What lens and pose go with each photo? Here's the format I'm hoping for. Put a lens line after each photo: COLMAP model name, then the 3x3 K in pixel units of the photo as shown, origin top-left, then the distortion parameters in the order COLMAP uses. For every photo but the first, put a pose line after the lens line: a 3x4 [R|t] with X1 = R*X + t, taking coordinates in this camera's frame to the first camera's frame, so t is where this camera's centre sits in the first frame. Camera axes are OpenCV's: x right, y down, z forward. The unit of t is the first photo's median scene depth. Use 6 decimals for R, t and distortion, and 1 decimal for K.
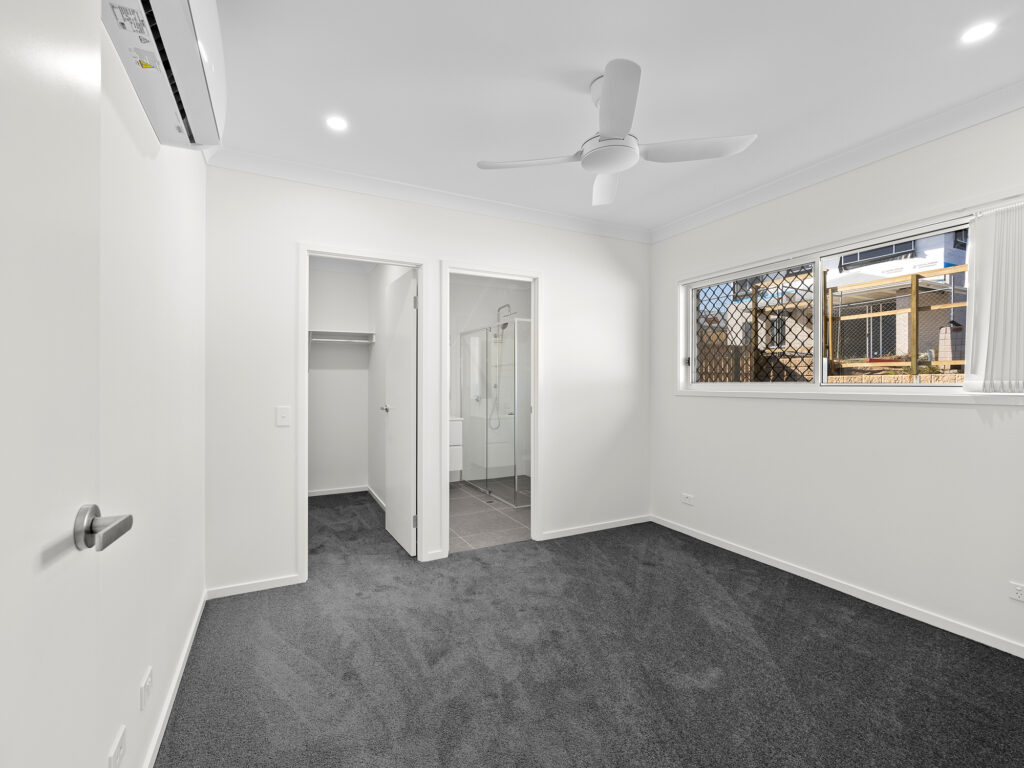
lens RADIAL K [[467.8, 0, 511.4], [0, 467.8, 388.0], [0, 0, 1]] dist [-0.006373, -0.001977]
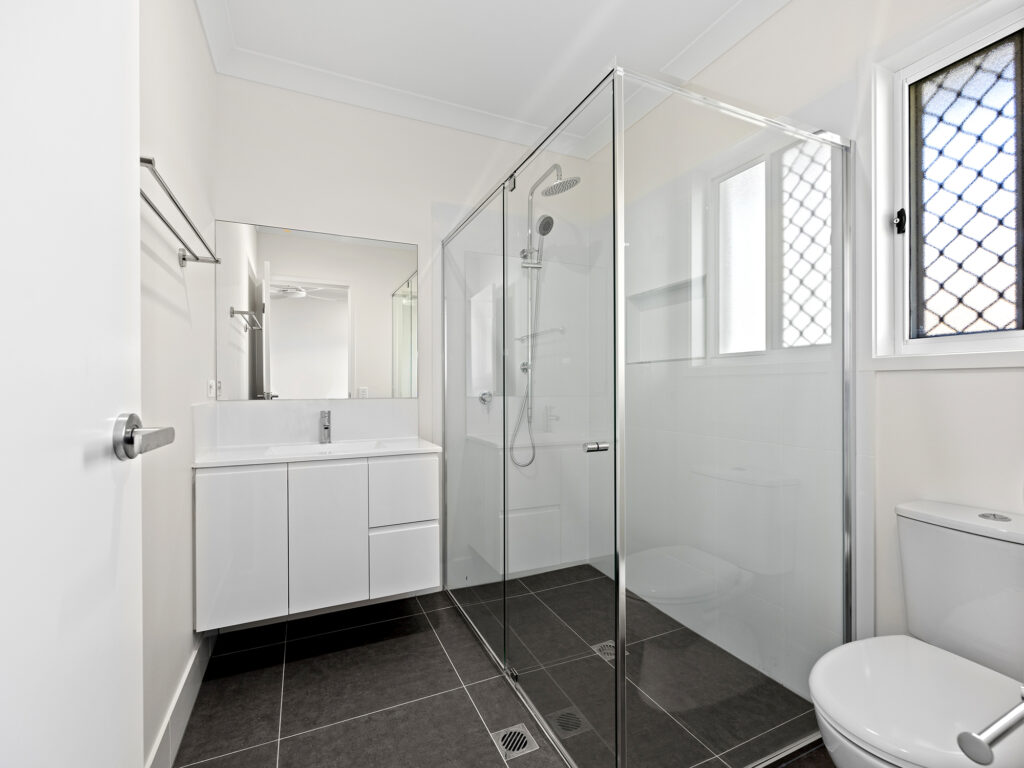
lens RADIAL K [[467.8, 0, 514.8], [0, 467.8, 387.2], [0, 0, 1]] dist [-0.006373, -0.001977]
pose [[0.999217, -0.003839, -0.039369, -0.026236], [0.003566, 0.999969, -0.007006, 0.017039], [0.039395, 0.006860, 0.999200, 0.567956]]
